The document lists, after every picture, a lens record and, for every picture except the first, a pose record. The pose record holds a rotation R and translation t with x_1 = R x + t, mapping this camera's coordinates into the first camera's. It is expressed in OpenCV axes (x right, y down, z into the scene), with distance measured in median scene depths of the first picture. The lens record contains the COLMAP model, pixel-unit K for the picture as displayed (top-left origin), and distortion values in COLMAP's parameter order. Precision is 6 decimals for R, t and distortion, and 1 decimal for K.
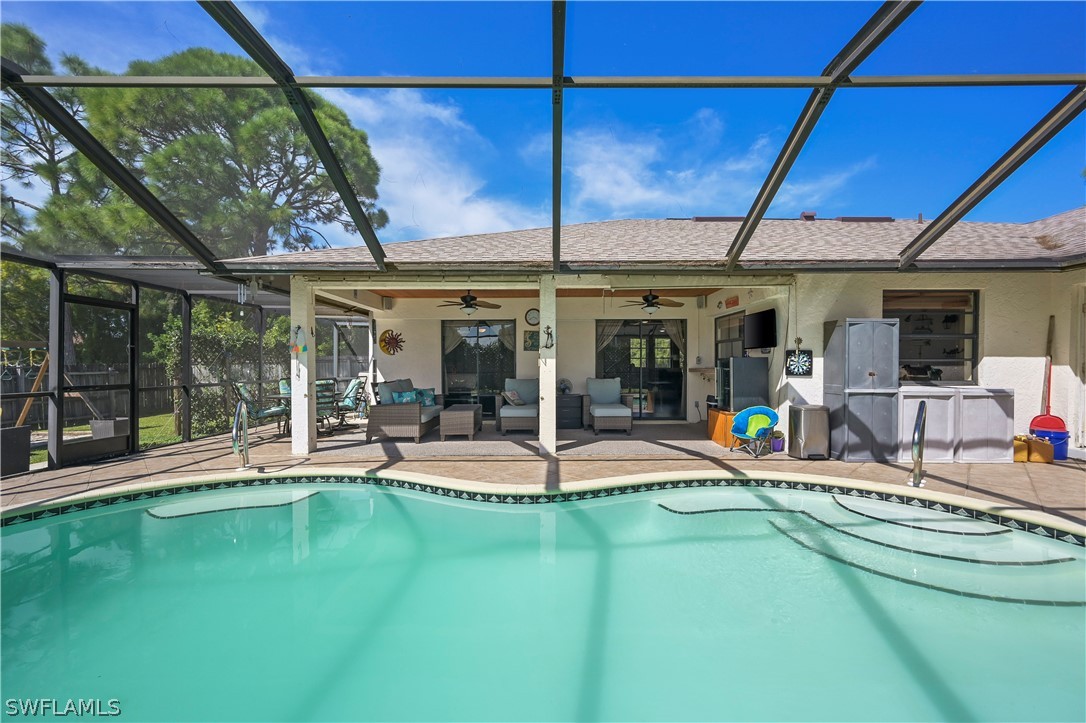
lens RADIAL K [[443.0, 0, 546.9], [0, 443.0, 357.3], [0, 0, 1]] dist [0.002225, 0.000251]
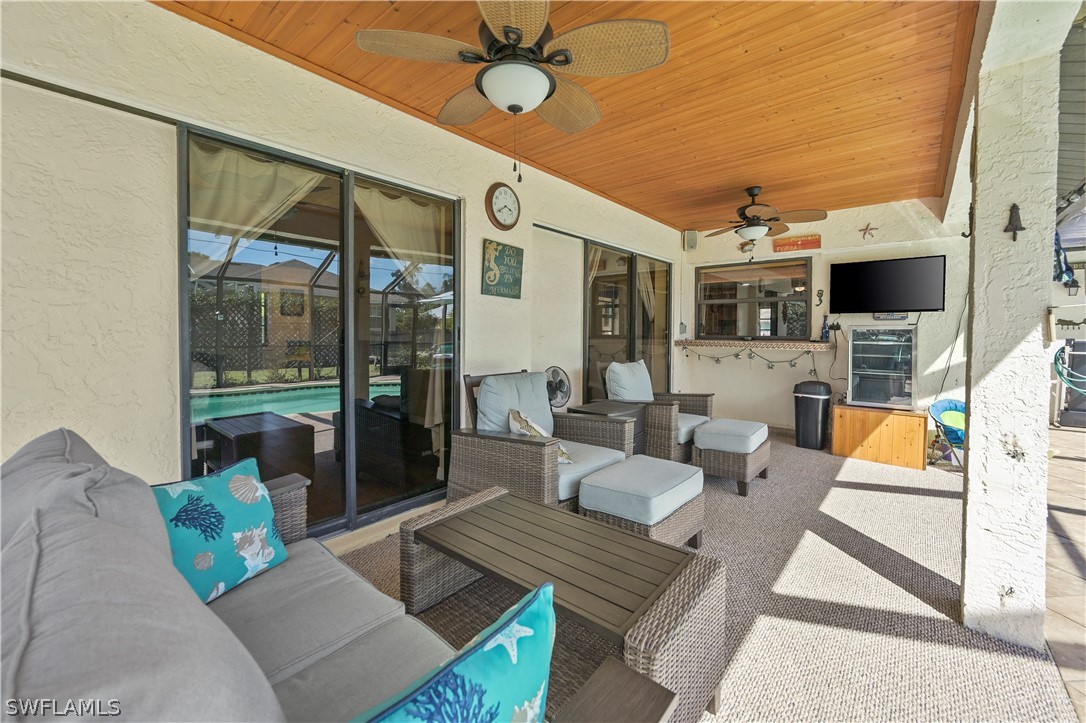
lens RADIAL K [[443.0, 0, 546.9], [0, 443.0, 357.3], [0, 0, 1]] dist [0.002225, 0.000251]
pose [[0.633884, -0.035132, 0.772629, -0.428045], [-0.020328, 0.997866, 0.062051, 0.019028], [-0.773161, -0.055039, 0.631817, 1.016759]]
